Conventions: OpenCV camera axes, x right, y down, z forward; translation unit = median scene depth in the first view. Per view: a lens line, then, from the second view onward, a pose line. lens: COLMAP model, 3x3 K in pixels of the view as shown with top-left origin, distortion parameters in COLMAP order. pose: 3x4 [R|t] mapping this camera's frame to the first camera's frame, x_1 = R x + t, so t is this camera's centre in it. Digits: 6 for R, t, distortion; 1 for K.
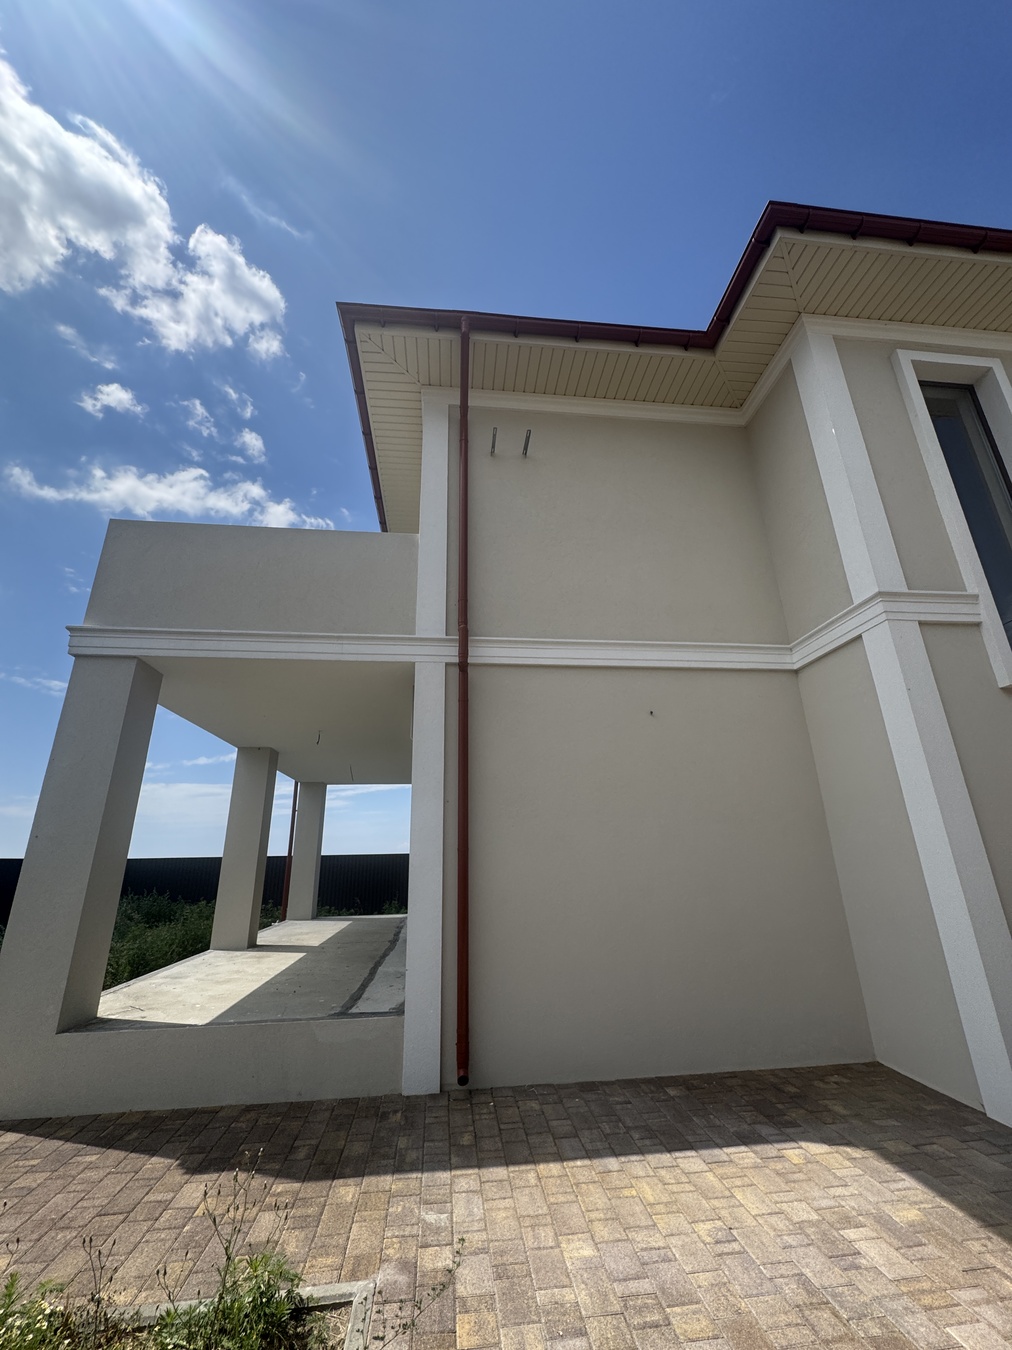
lens RADIAL K [[537.1, 0, 507.0], [0, 537.1, 674.6], [0, 0, 1]] dist [-0.004264, 0.000916]
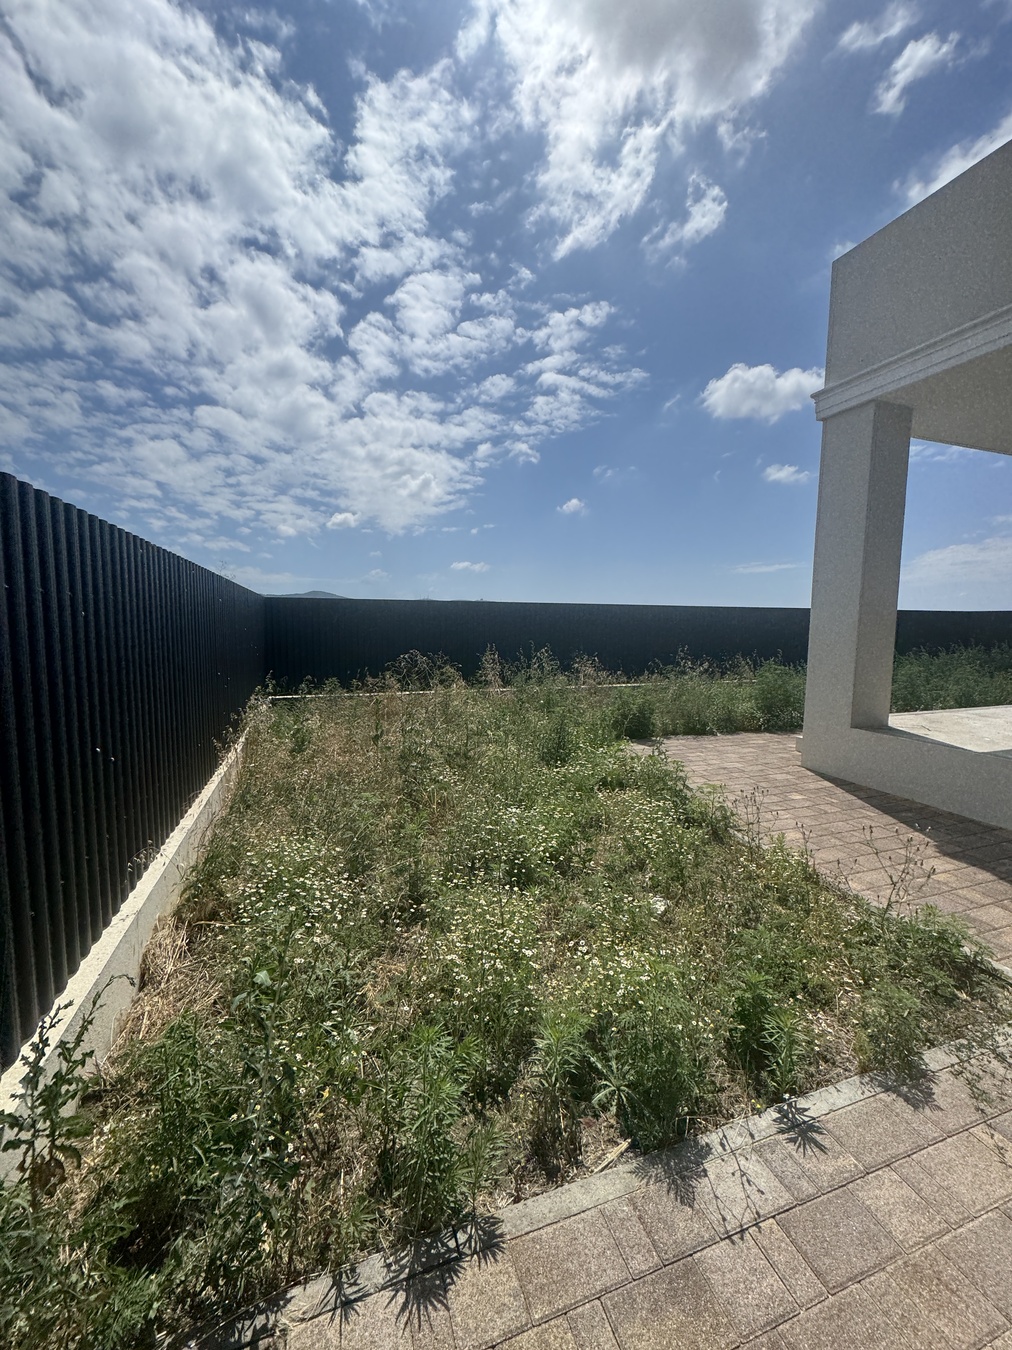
lens RADIAL K [[537.1, 0, 505.1], [0, 537.1, 669.9], [0, 0, 1]] dist [-0.004264, 0.000916]
pose [[0.216016, 0.108121, -0.970385, 0.213219], [0.303888, 0.937043, 0.172054, 0.070007], [0.927895, -0.332055, 0.169560, 0.060103]]
